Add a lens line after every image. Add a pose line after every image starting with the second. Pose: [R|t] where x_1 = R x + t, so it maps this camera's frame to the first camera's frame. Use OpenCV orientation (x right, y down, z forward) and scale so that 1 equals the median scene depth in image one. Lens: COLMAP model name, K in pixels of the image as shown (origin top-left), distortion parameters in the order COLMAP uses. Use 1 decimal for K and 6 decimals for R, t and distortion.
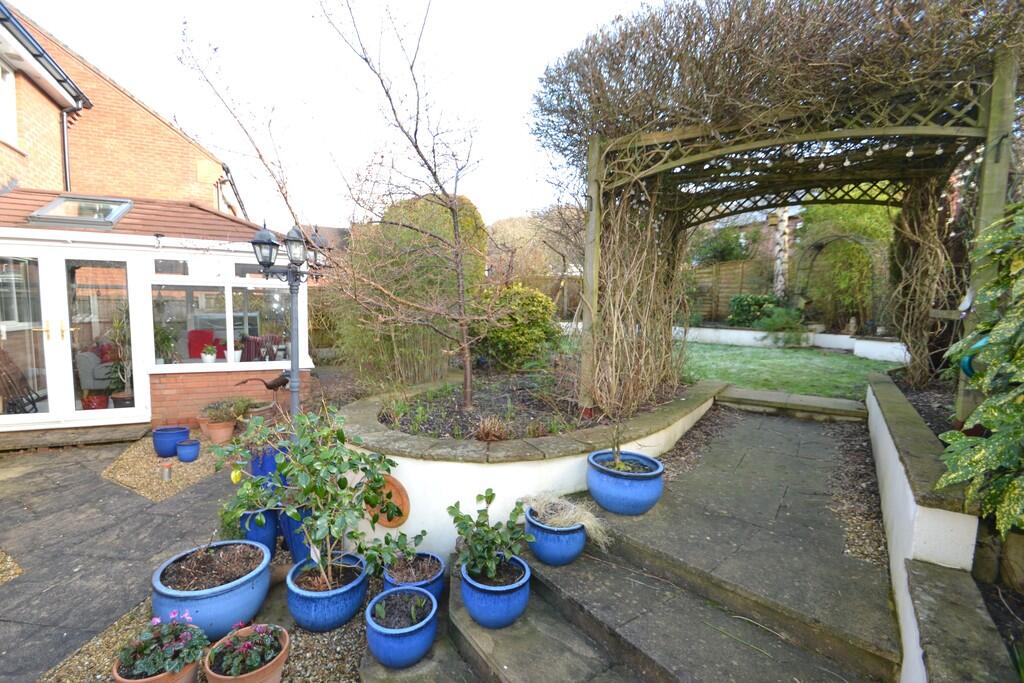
lens RADIAL K [[452.5, 0, 486.2], [0, 452.5, 349.0], [0, 0, 1]] dist [0.025909, -0.021685]
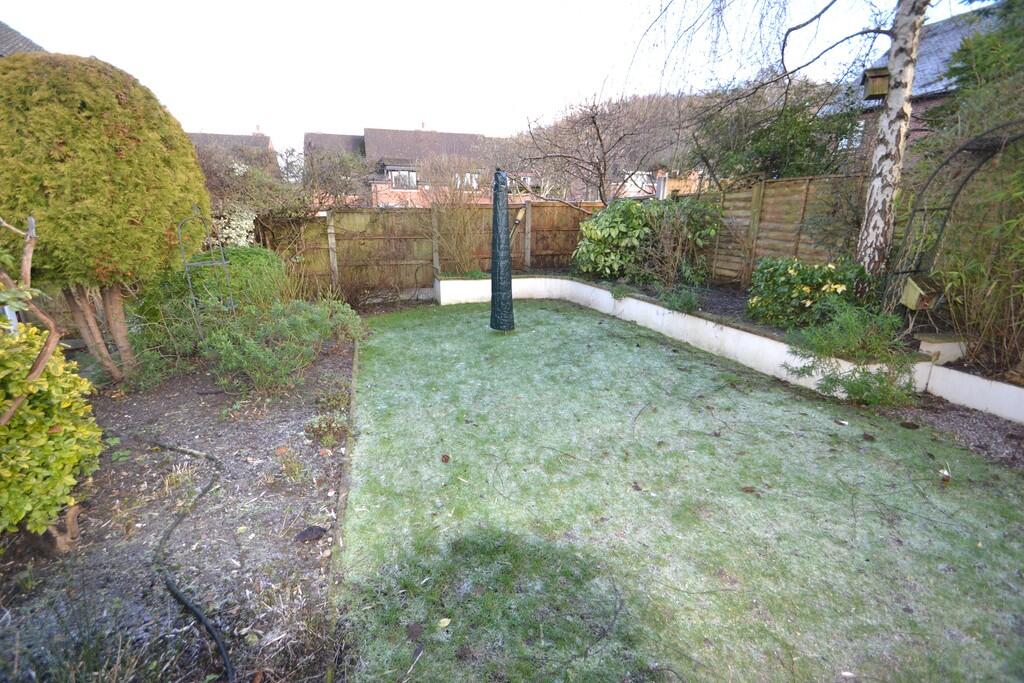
lens RADIAL K [[452.5, 0, 486.2], [0, 452.5, 349.0], [0, 0, 1]] dist [0.025909, -0.021685]
pose [[0.987015, 0.036183, -0.156498, 0.337368], [-0.006476, 0.982470, 0.186307, -0.112408], [0.160496, -0.182874, 0.969948, 0.472634]]
